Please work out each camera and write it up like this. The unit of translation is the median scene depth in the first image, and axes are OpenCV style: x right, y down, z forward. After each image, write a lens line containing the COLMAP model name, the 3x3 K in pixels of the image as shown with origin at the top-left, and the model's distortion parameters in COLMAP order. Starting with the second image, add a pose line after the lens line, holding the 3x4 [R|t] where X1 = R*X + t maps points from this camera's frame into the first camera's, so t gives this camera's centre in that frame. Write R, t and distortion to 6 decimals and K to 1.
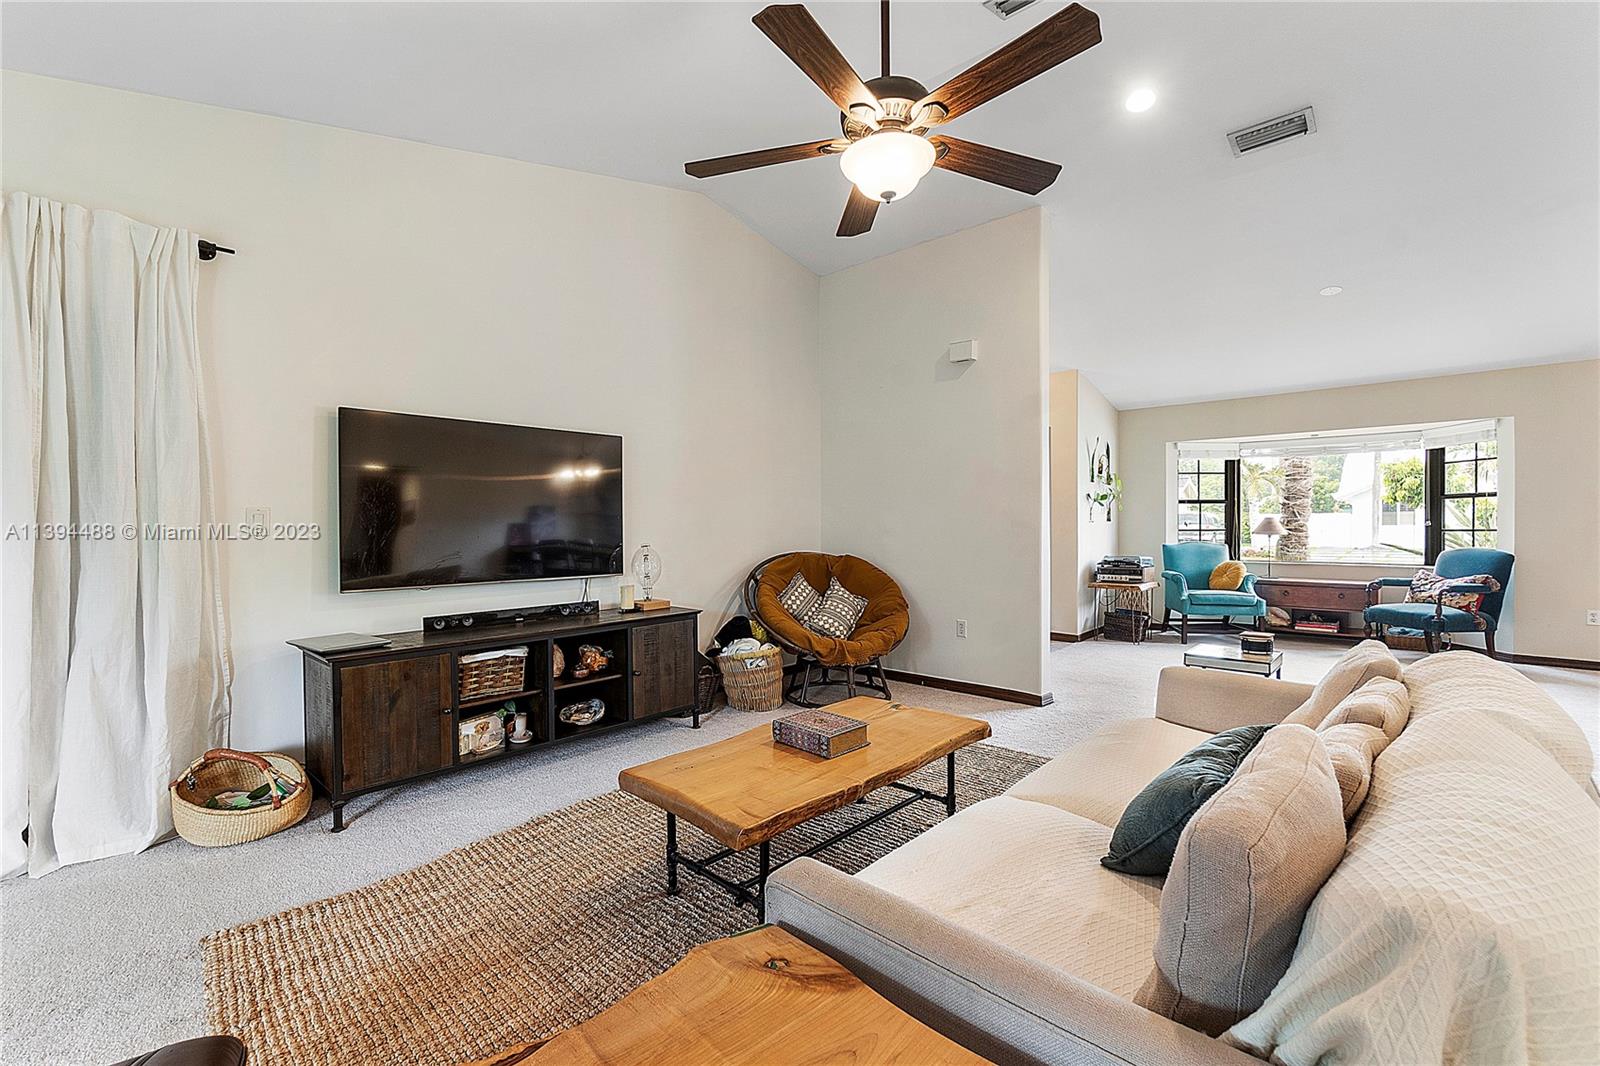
lens RADIAL K [[689.5, 0, 798.8], [0, 689.5, 528.0], [0, 0, 1]] dist [-0.006379, 0.000257]
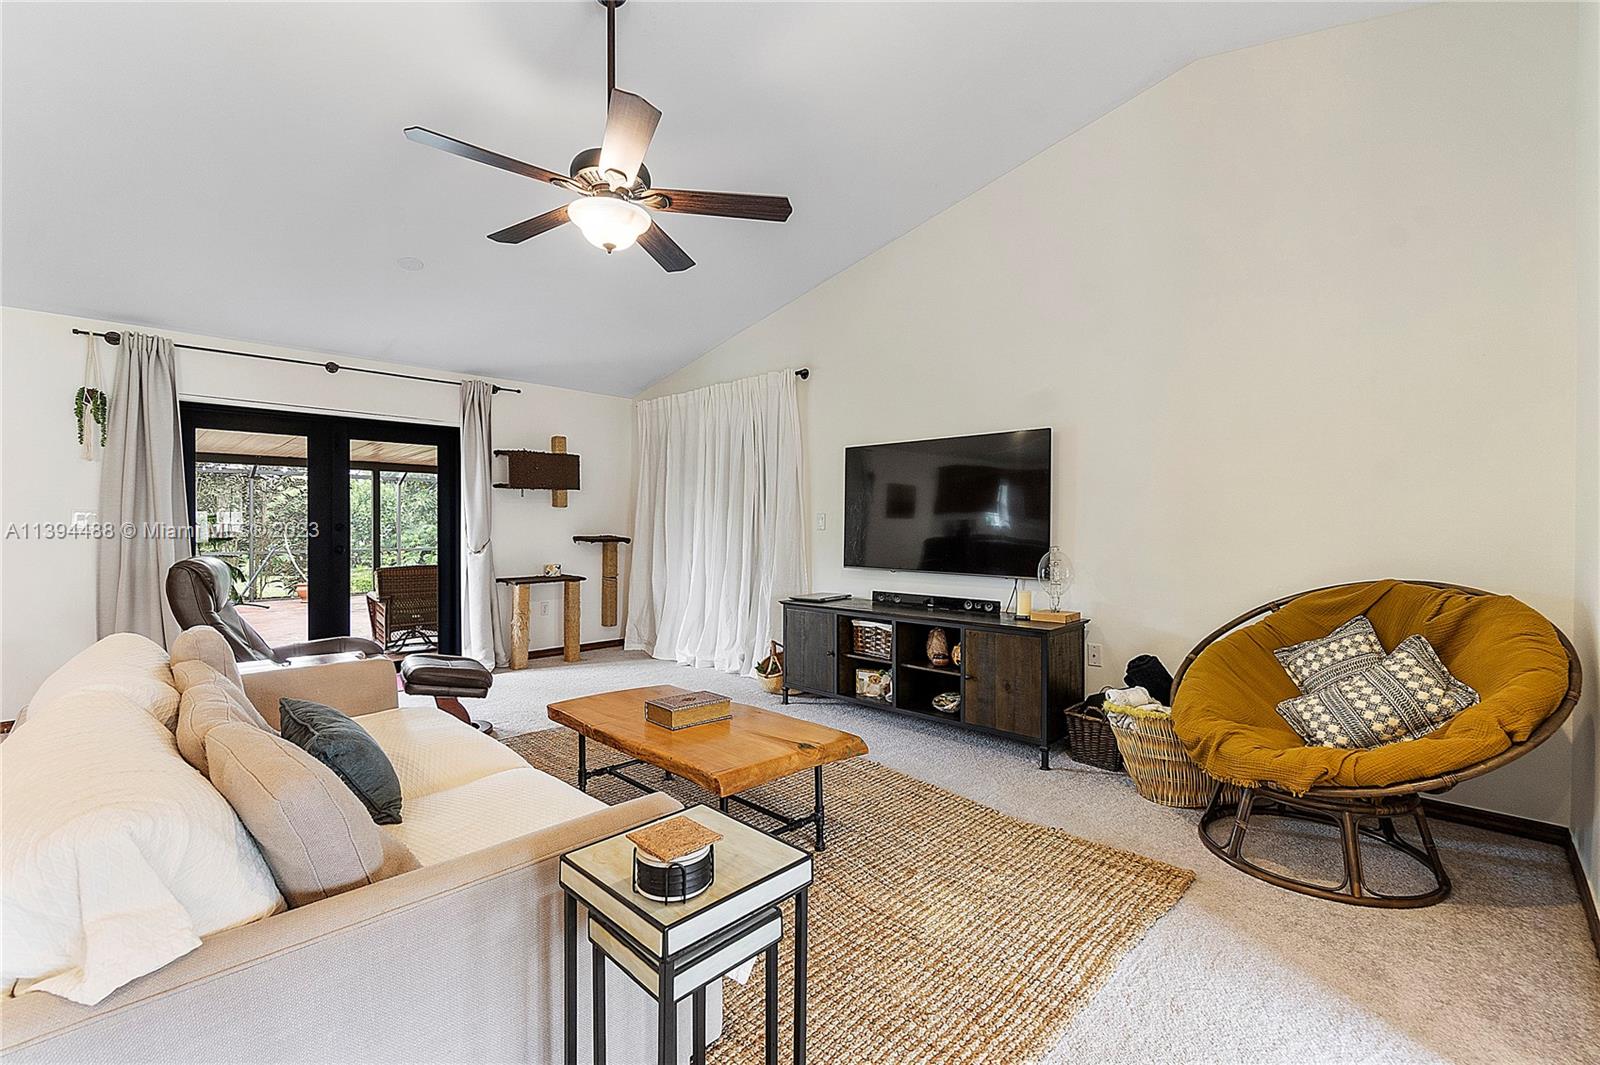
lens RADIAL K [[685.5, 0, 799.5], [0, 685.5, 528.3], [0, 0, 1]] dist [-0.008864, -0.000169]
pose [[-0.015148, 0.010408, -0.999831, 0.819851], [-0.012452, 0.999866, 0.010597, -0.007633], [0.999808, 0.012611, -0.015016, 0.858787]]
